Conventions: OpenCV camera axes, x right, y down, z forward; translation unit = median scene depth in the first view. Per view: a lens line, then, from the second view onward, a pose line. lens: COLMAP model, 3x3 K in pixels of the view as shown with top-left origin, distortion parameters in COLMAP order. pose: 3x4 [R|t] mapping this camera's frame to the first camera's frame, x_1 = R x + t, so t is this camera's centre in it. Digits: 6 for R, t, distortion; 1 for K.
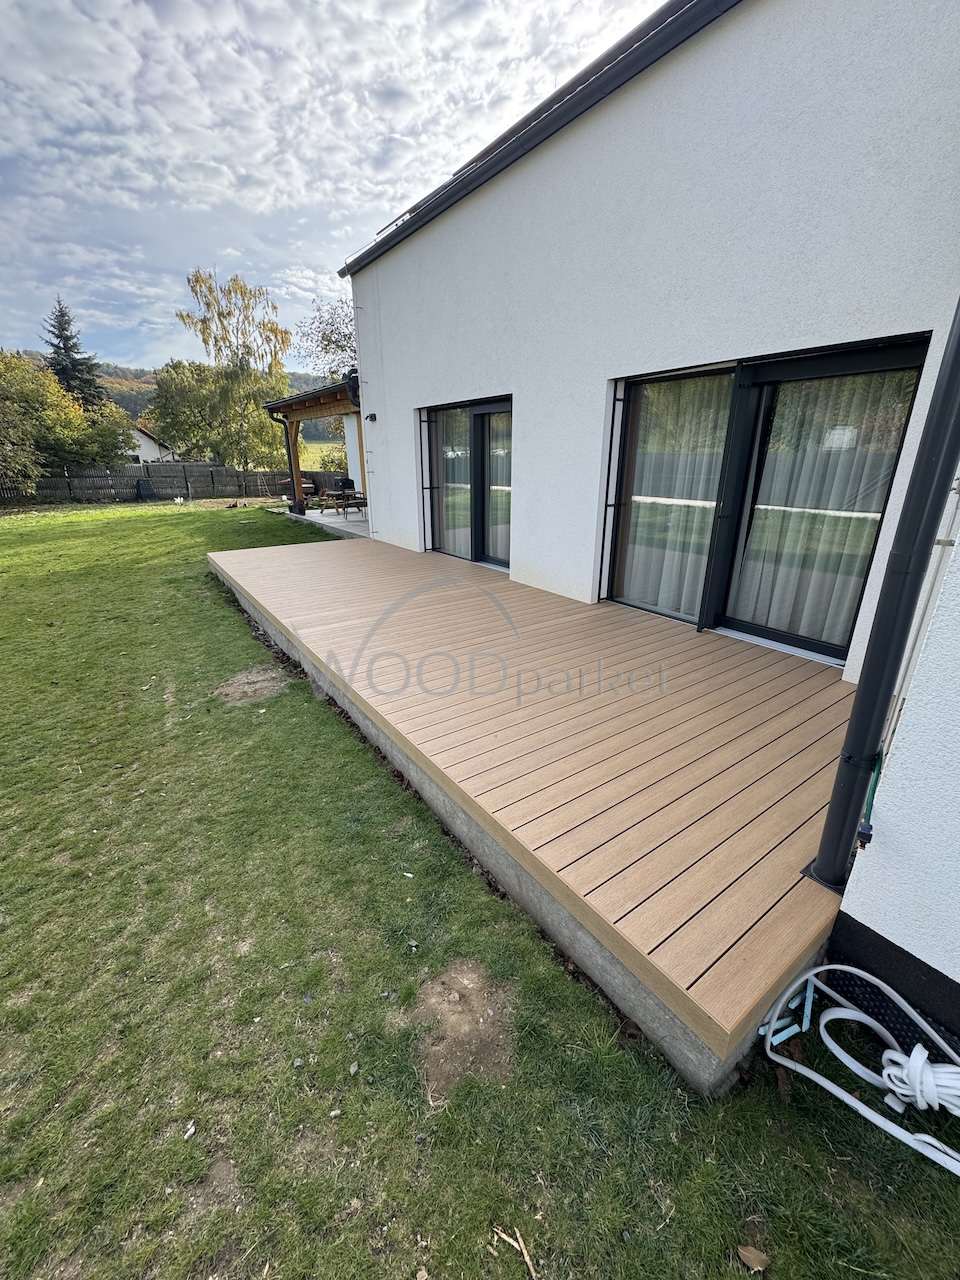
lens RADIAL K [[504.9, 0, 480.0], [0, 504.9, 640.0], [0, 0, 1]] dist [-0.002158, -0.000405]
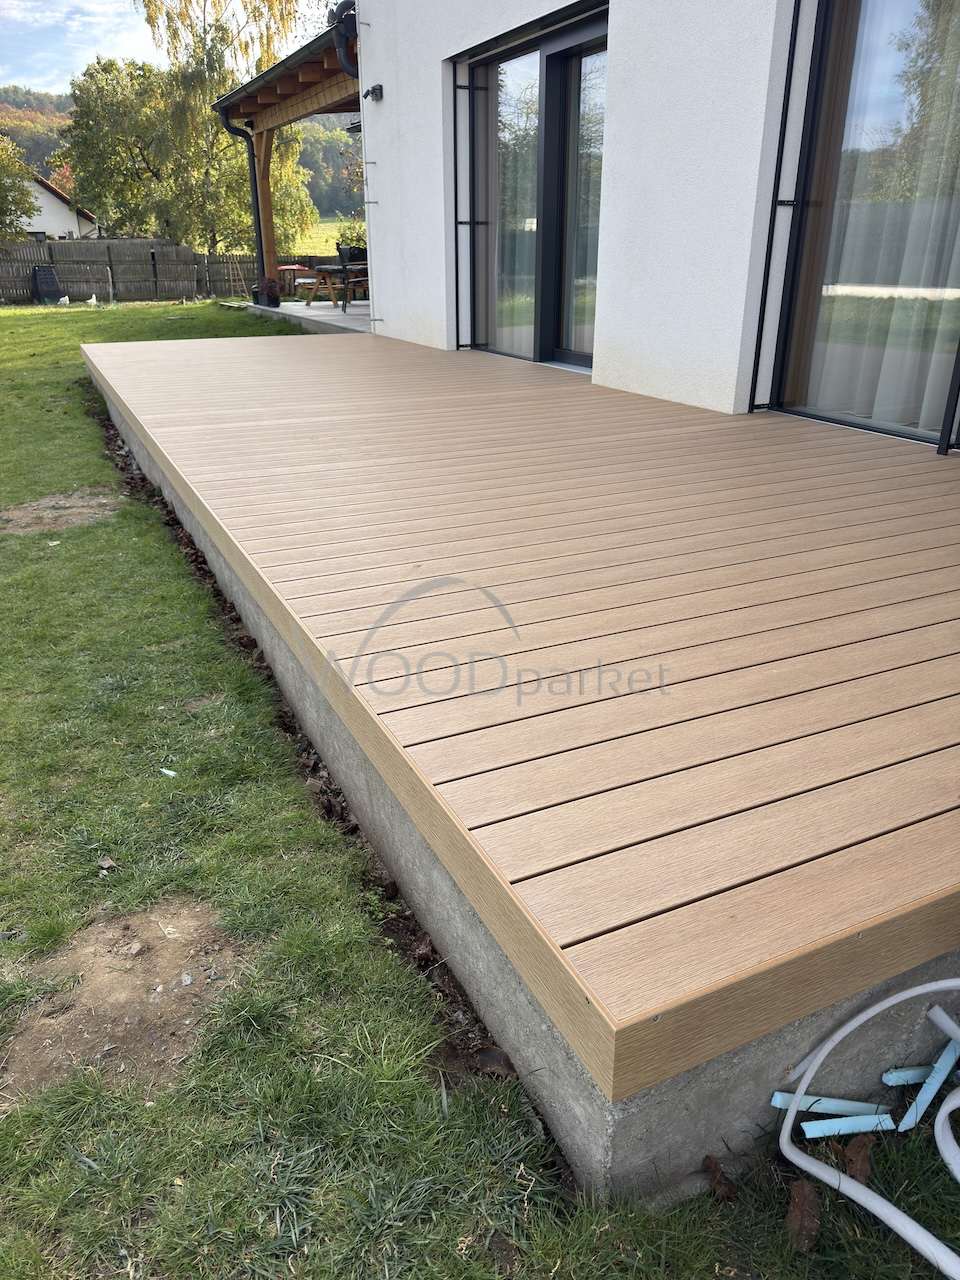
lens RADIAL K [[895.9, 0, 480.0], [0, 895.9, 640.0], [0, 0, 1]] dist [0.042042, -0.045820]
pose [[0.986430, 0.063012, -0.151609, 0.114292], [-0.053646, 0.996436, 0.065098, 0.100181], [0.155170, -0.056082, 0.986295, 0.064204]]
